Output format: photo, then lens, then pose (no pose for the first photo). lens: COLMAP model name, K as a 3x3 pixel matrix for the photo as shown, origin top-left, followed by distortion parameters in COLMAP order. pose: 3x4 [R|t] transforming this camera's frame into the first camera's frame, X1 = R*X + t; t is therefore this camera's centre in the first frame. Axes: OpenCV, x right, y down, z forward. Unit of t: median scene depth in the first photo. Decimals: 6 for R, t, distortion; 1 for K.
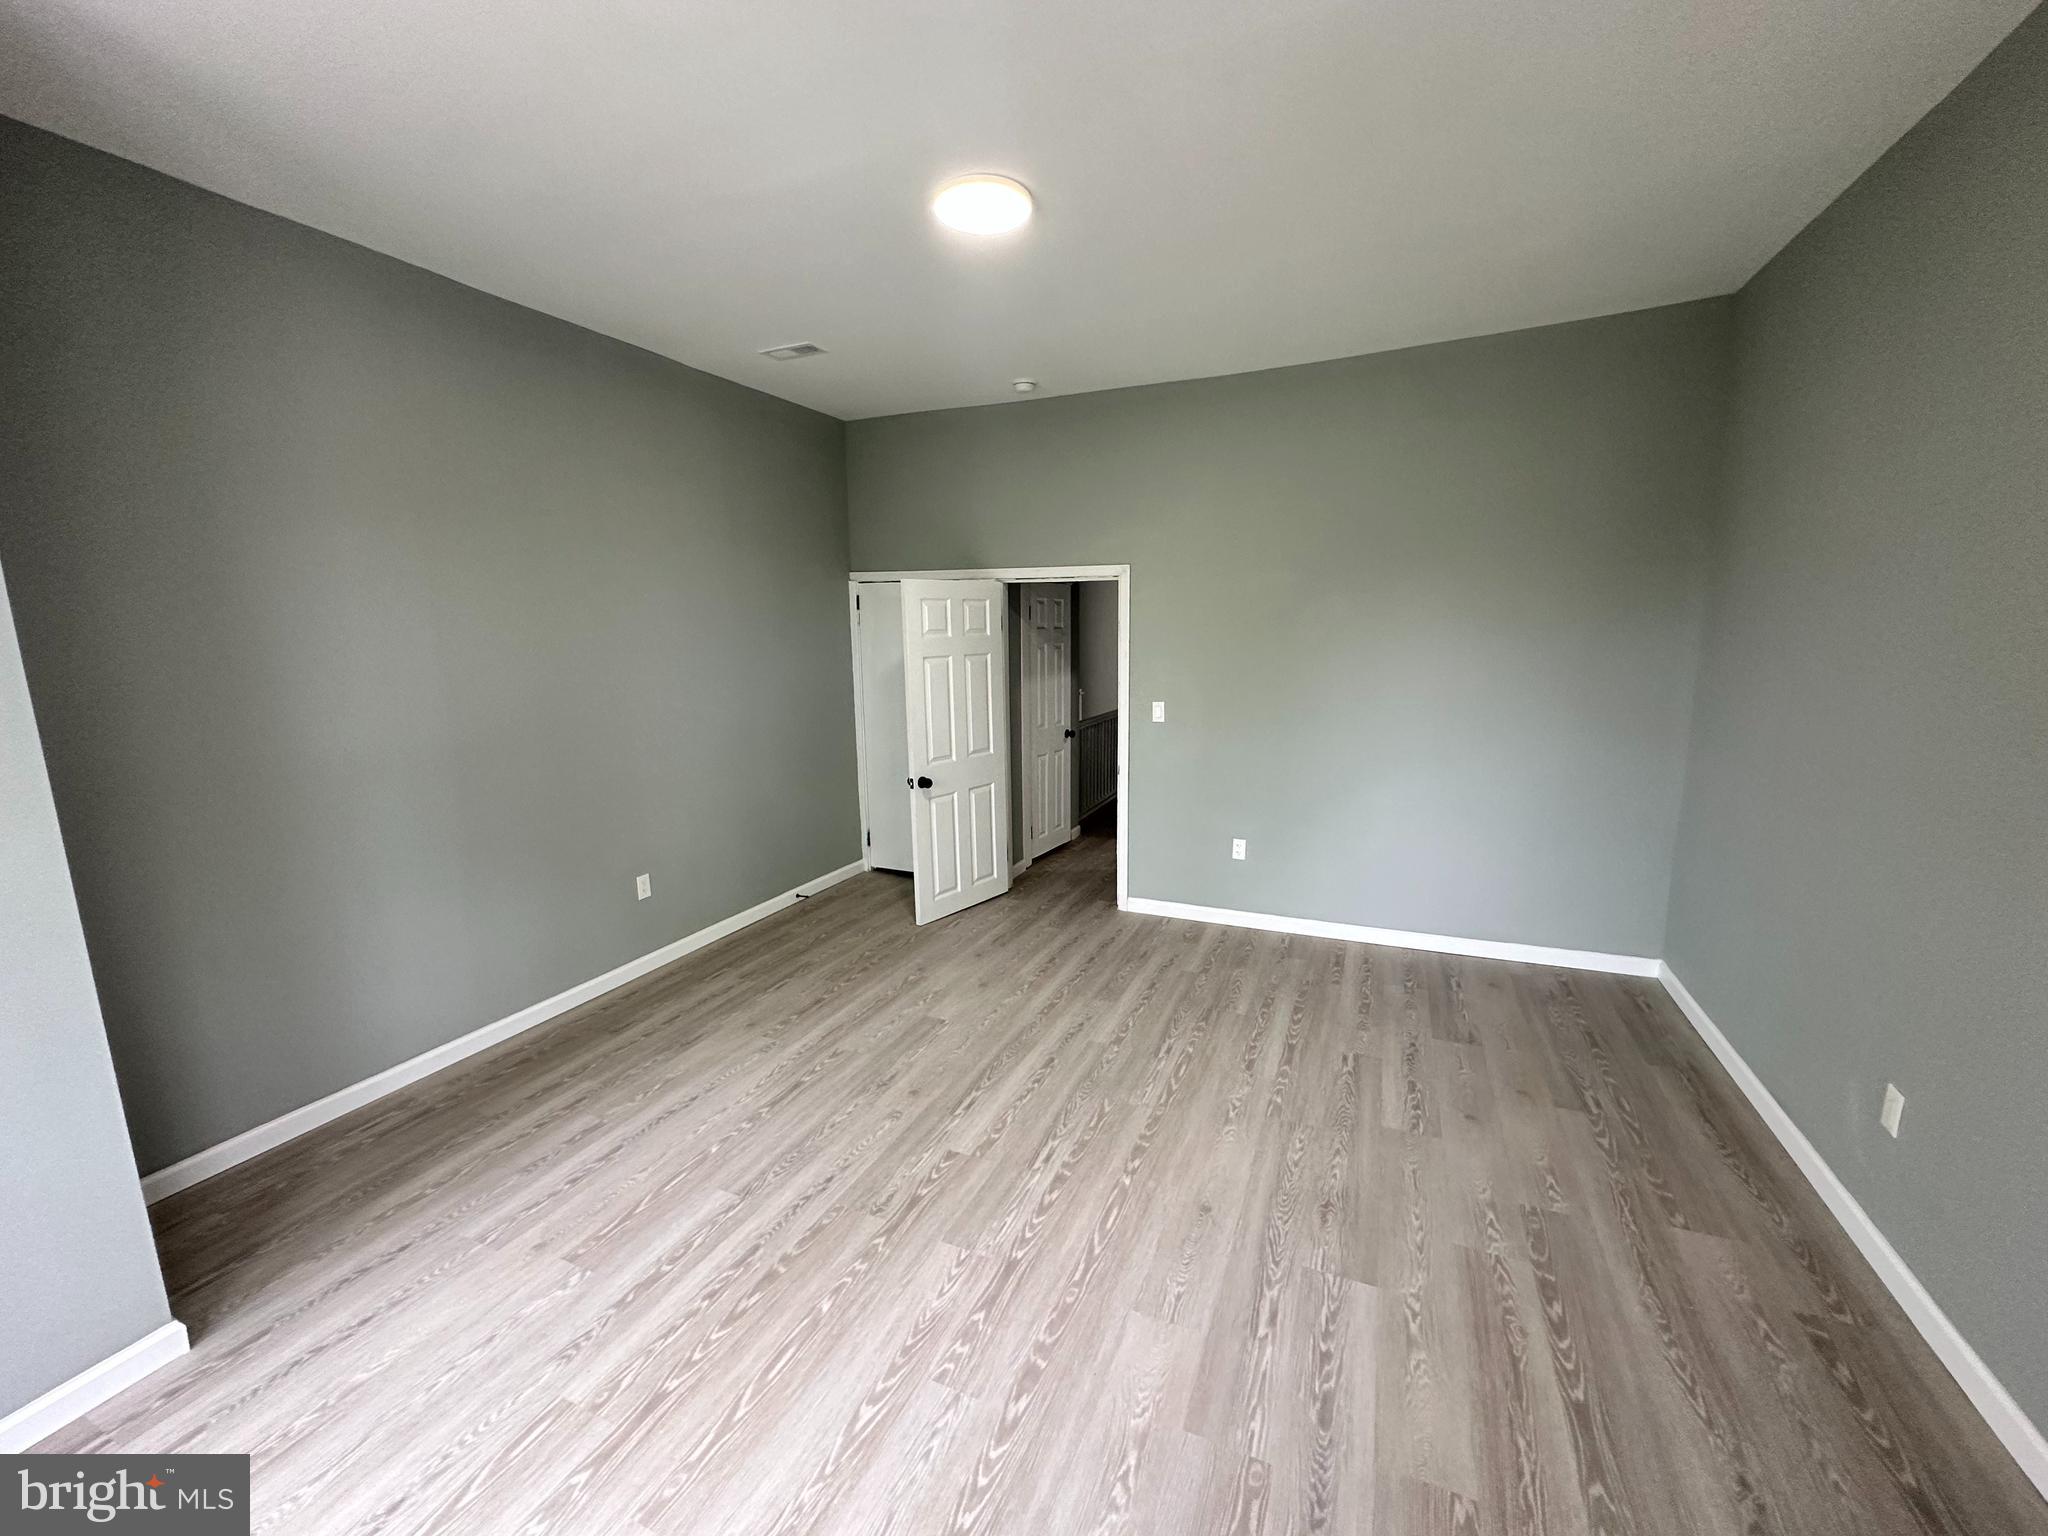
lens RADIAL K [[817.6, 0, 1025.2], [0, 817.6, 768.8], [0, 0, 1]] dist [-0.004230, 0.000684]
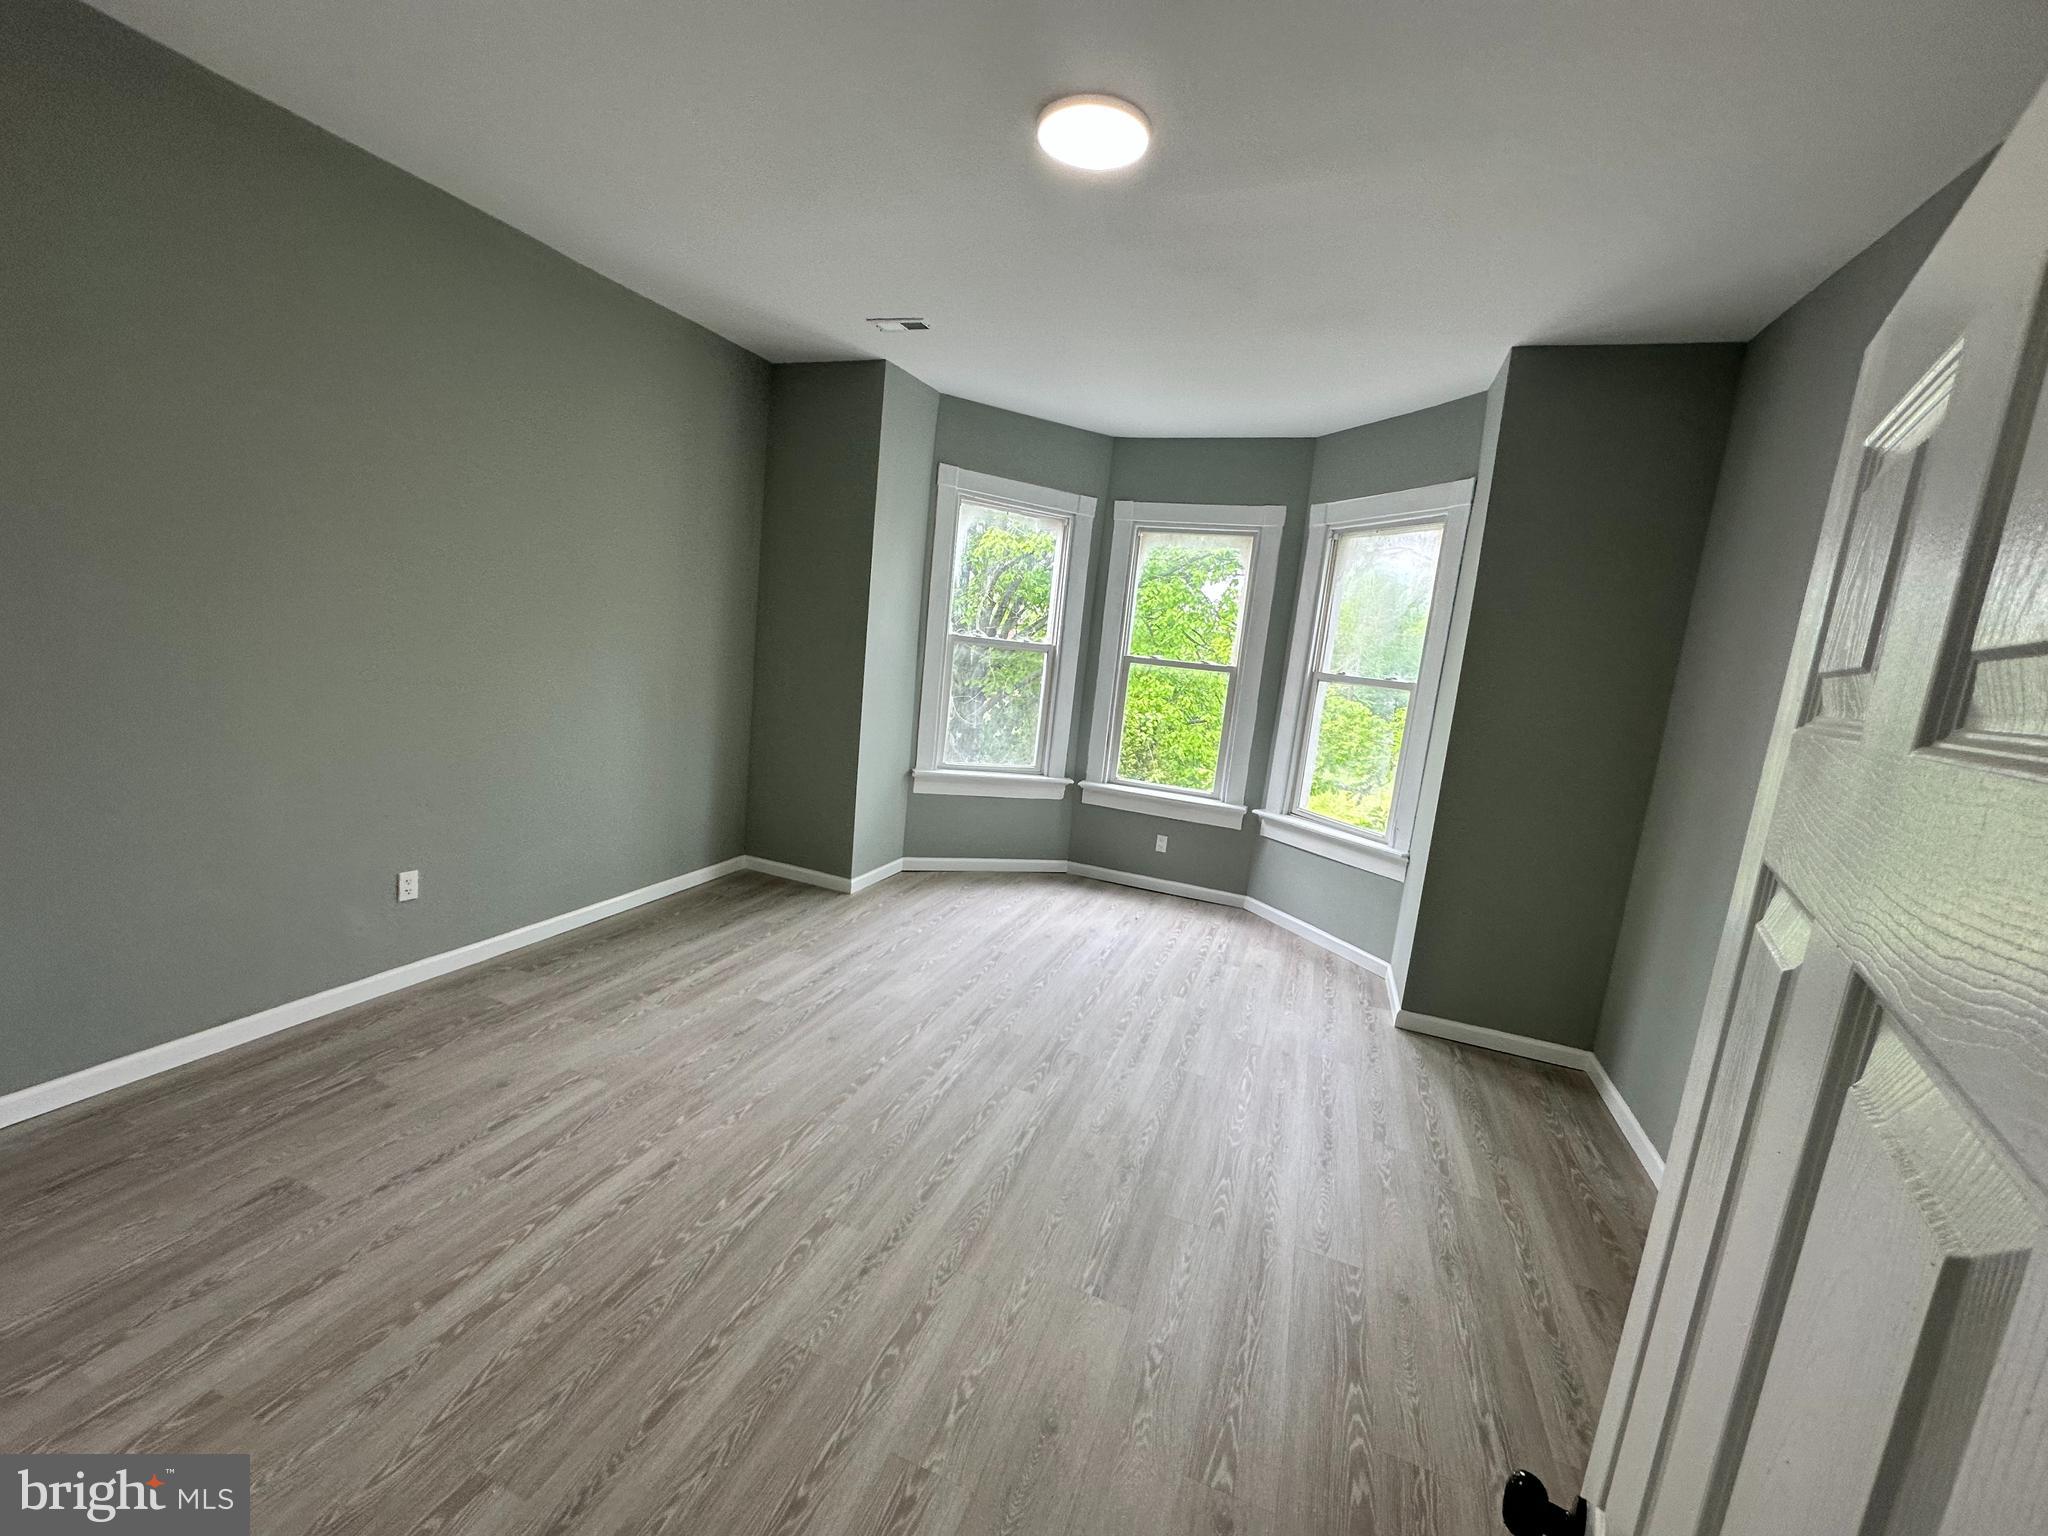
lens RADIAL K [[817.6, 0, 1016.8], [0, 817.6, 763.5], [0, 0, 1]] dist [-0.004230, 0.000684]
pose [[-0.995318, -0.077284, -0.058042, 0.025514], [-0.092064, 0.940911, 0.325900, -0.287490], [0.029425, 0.329718, -0.943621, 1.727786]]
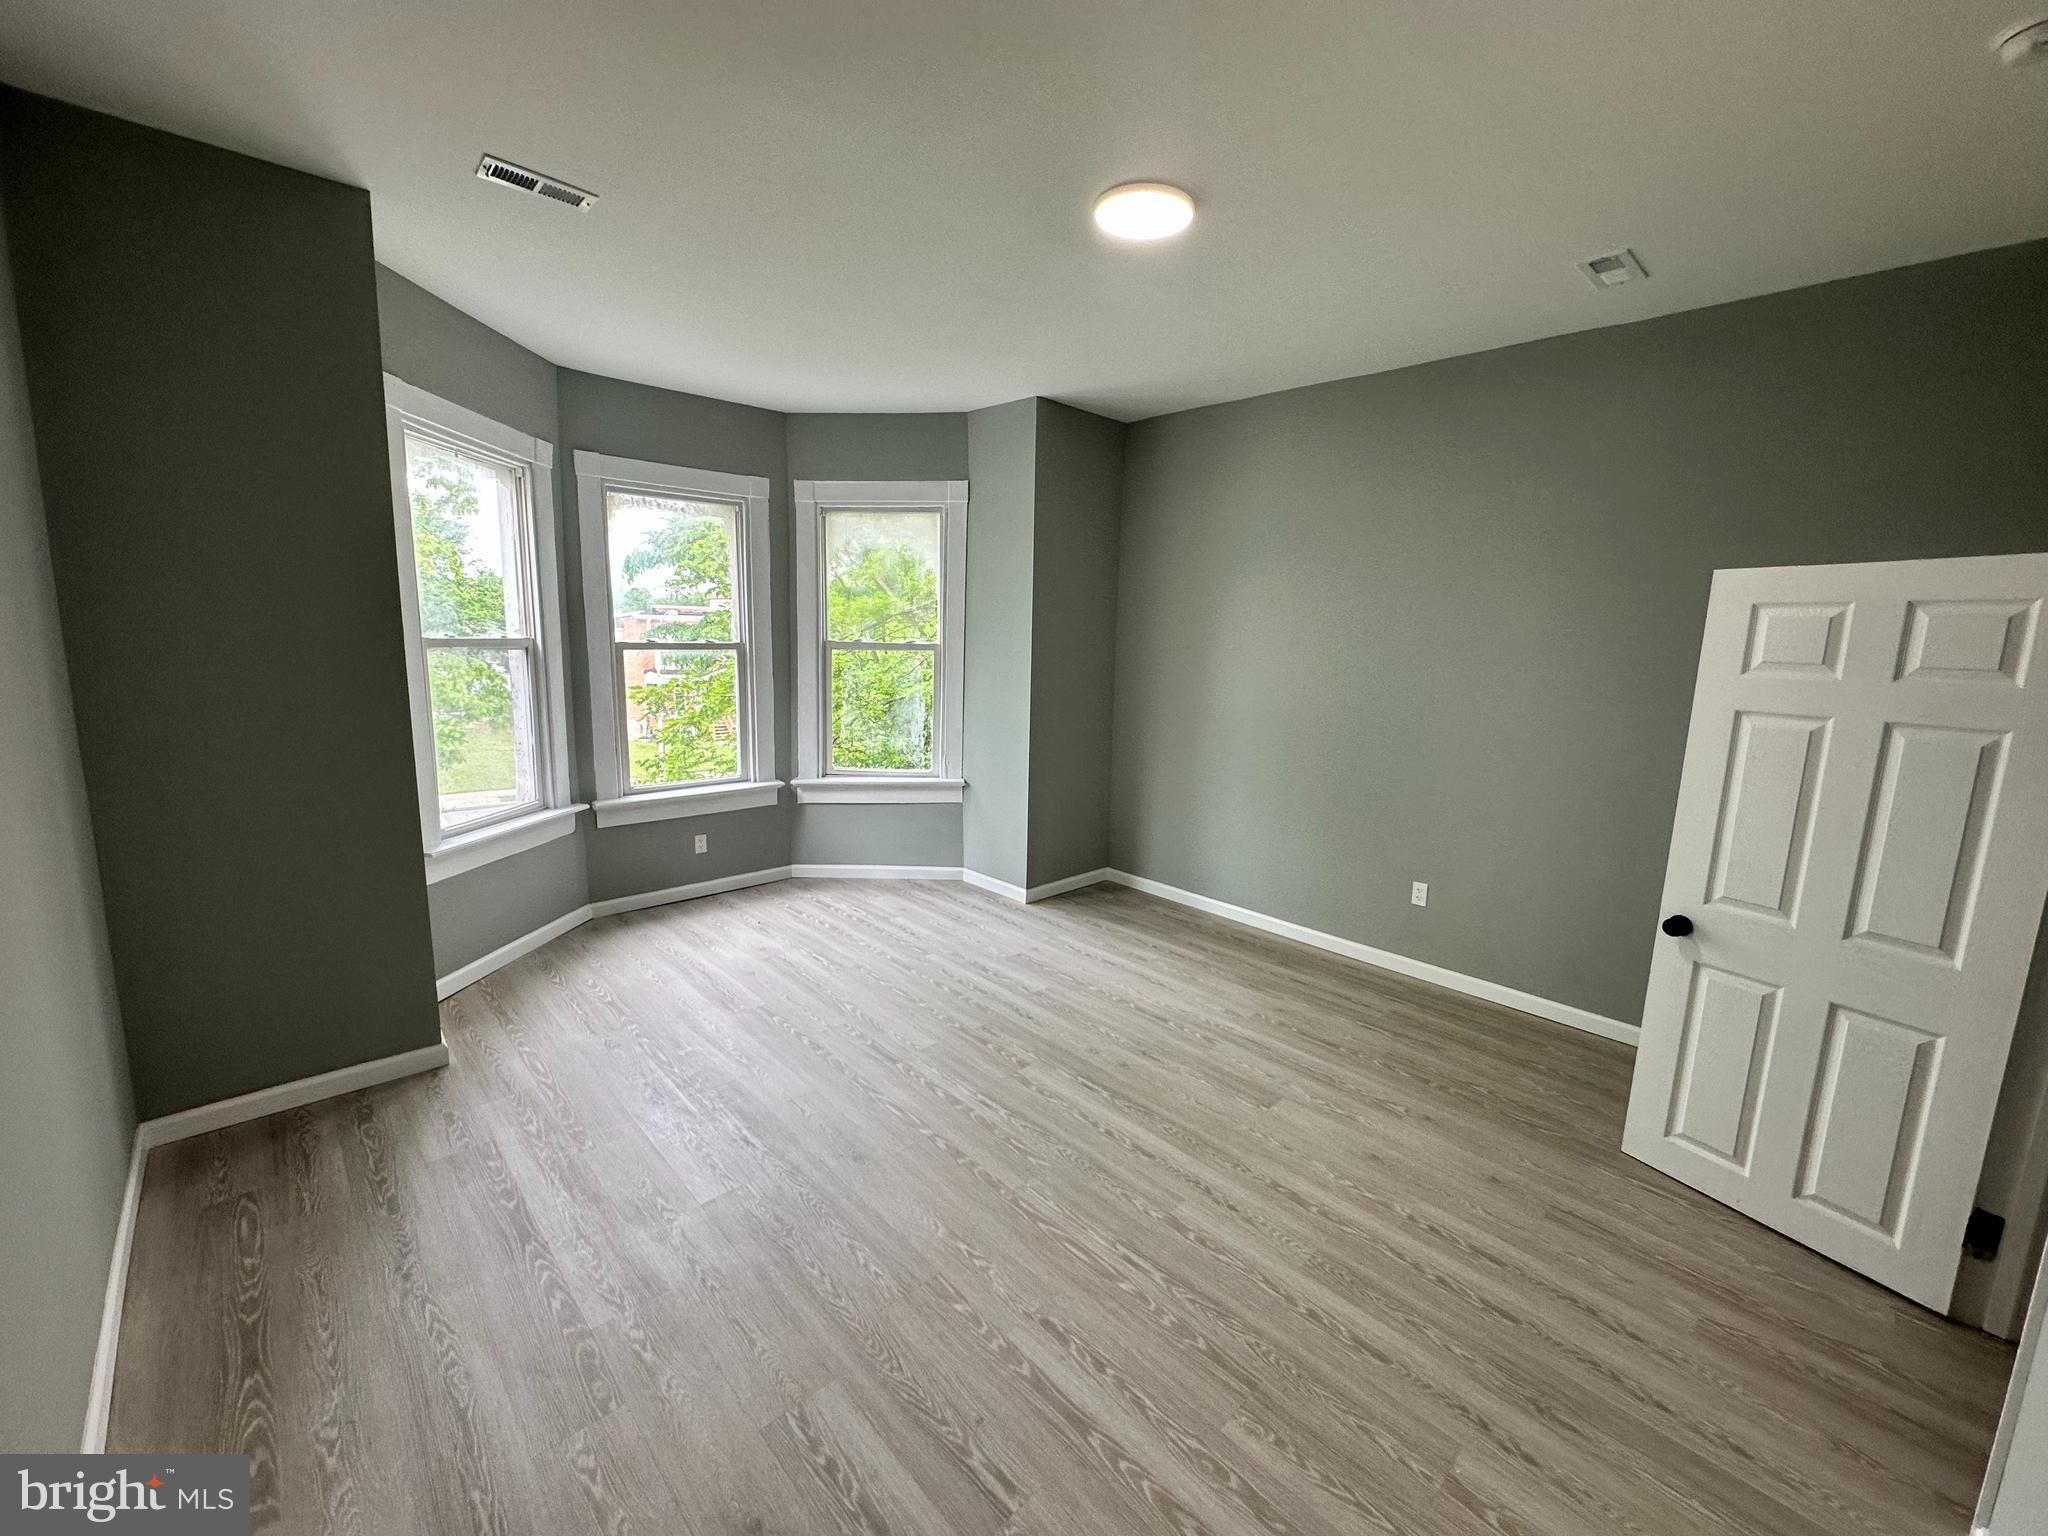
lens RADIAL K [[817.6, 0, 1024.4], [0, 817.6, 771.6], [0, 0, 1]] dist [-0.004230, 0.000684]
pose [[-0.382323, 0.160834, -0.909924, 0.858743], [-0.182922, 0.952074, 0.245143, -0.221418], [0.905742, 0.260169, -0.334580, 1.167599]]
